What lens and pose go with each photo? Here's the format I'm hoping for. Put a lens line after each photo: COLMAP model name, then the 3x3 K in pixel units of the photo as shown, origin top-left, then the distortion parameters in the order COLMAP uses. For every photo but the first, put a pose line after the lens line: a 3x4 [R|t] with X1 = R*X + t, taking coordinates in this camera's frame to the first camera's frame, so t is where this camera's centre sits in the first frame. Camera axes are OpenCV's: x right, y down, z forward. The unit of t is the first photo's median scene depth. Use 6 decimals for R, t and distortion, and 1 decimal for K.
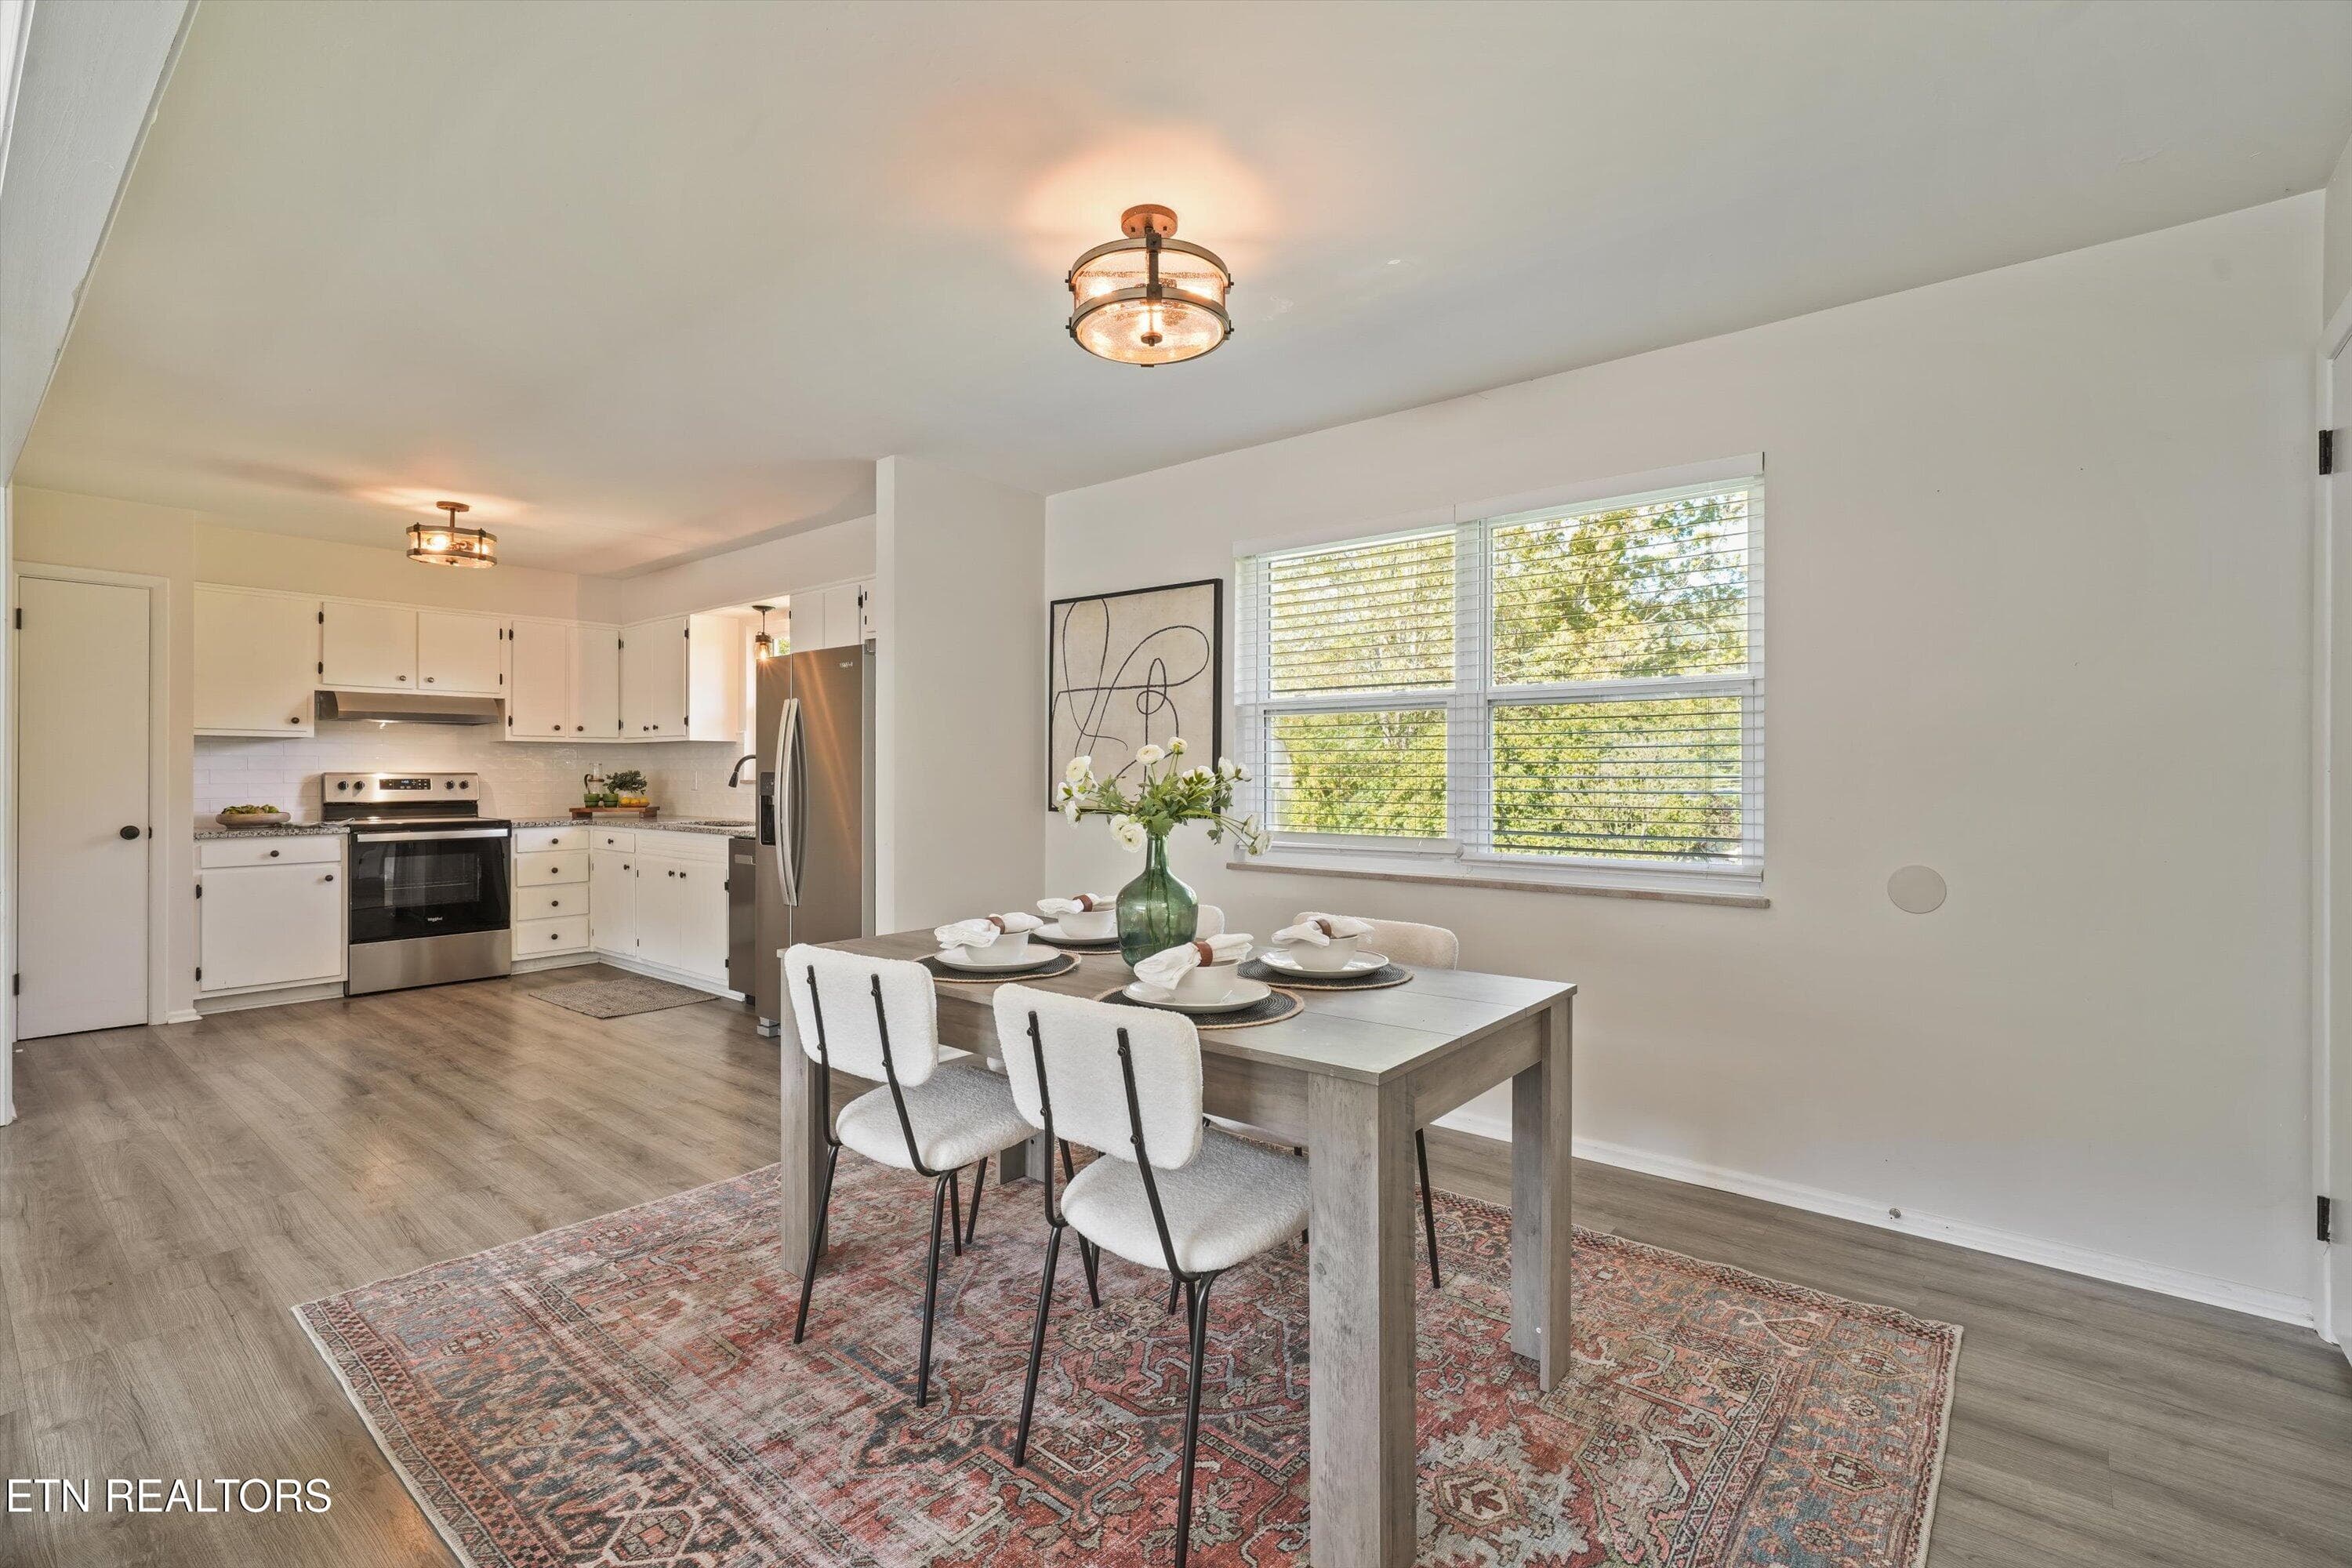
lens RADIAL K [[1042.6, 0, 1176.0], [0, 1042.6, 784.0], [0, 0, 1]] dist [0.000448, 0.000158]
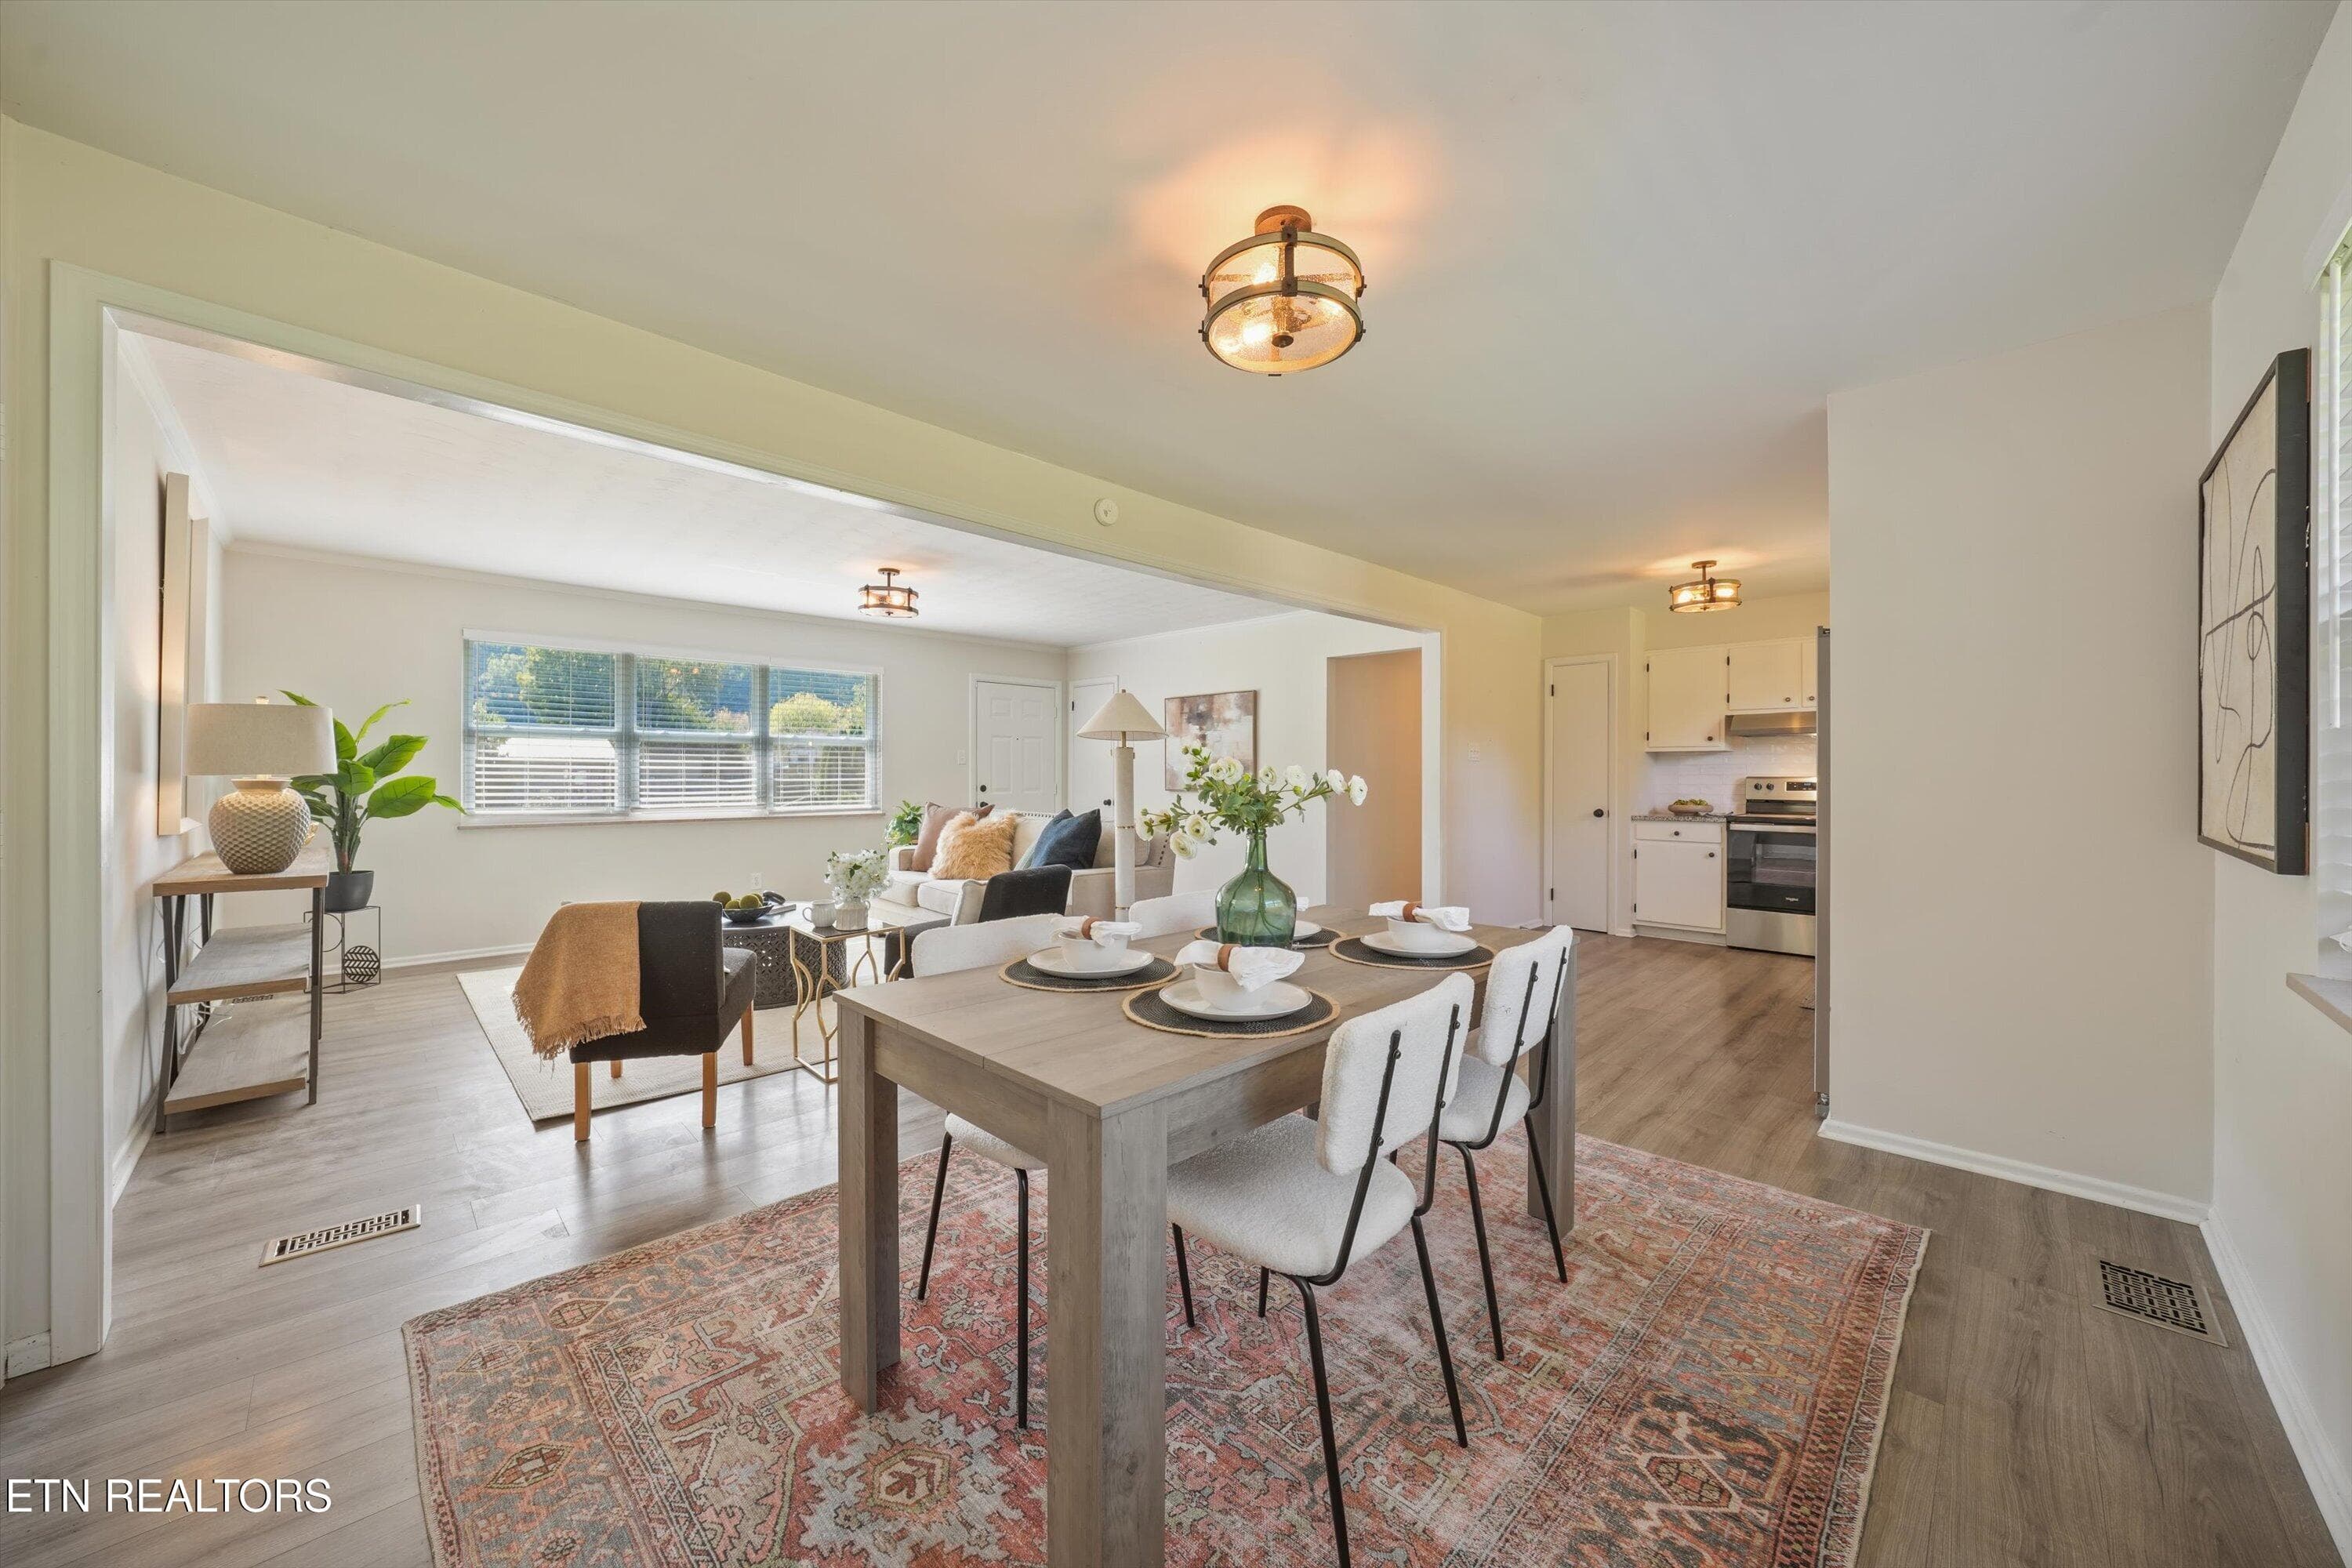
lens RADIAL K [[847.0, 0, 1176.0], [0, 847.0, 784.0], [0, 0, 1]] dist [-0.014527, 0.000126]
pose [[-0.086099, 0.007294, -0.996260, 0.328699], [-0.011894, 0.999894, 0.008348, -0.002015], [0.996216, 0.012568, -0.086003, 0.402790]]
